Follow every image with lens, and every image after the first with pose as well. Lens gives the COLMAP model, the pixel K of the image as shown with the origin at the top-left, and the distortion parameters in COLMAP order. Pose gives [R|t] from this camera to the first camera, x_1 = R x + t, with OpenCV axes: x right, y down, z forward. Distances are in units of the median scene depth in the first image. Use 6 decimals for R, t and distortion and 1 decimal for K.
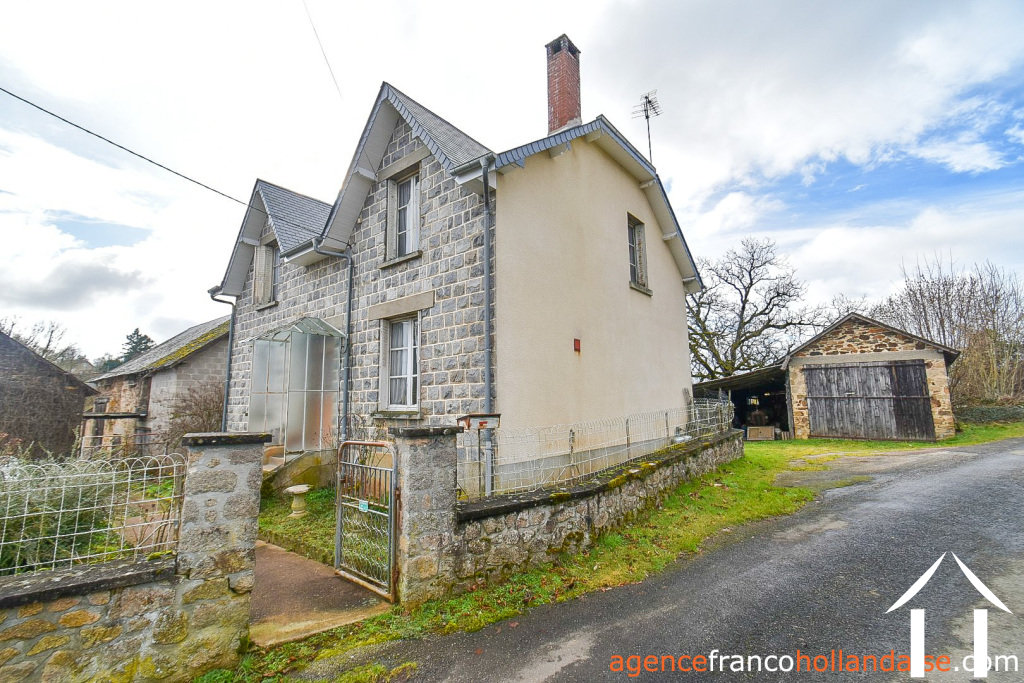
lens RADIAL K [[443.6, 0, 509.1], [0, 443.6, 339.6], [0, 0, 1]] dist [0.009968, -0.003883]
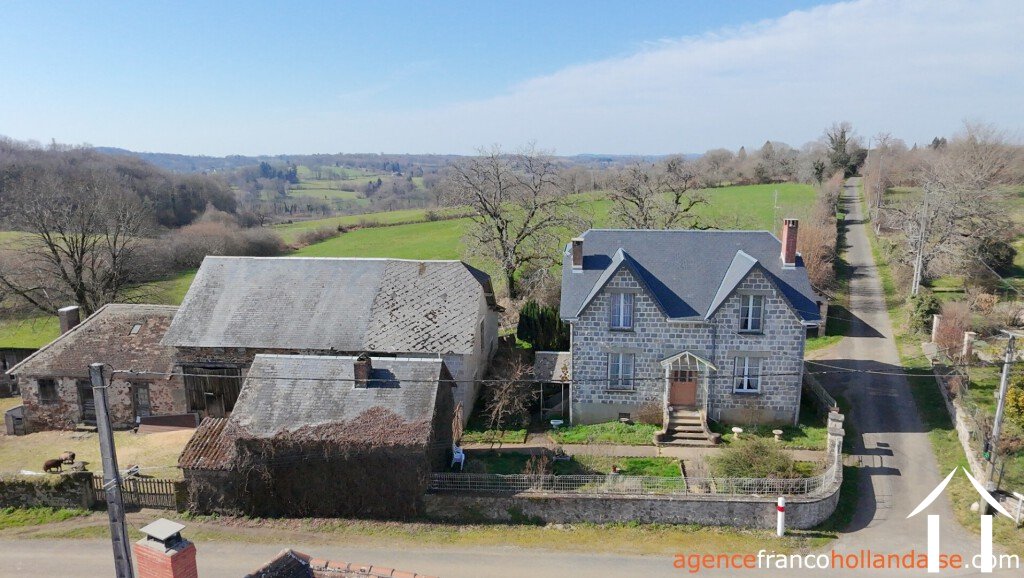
lens RADIAL K [[644.3, 0, 513.4], [0, 644.3, 291.3], [0, 0, 1]] dist [0.005470, -0.000925]
pose [[0.840664, -0.101733, 0.531916, -3.064652], [-0.080697, 0.947700, 0.308792, -1.334558], [-0.535512, -0.302514, 0.788487, -0.961792]]
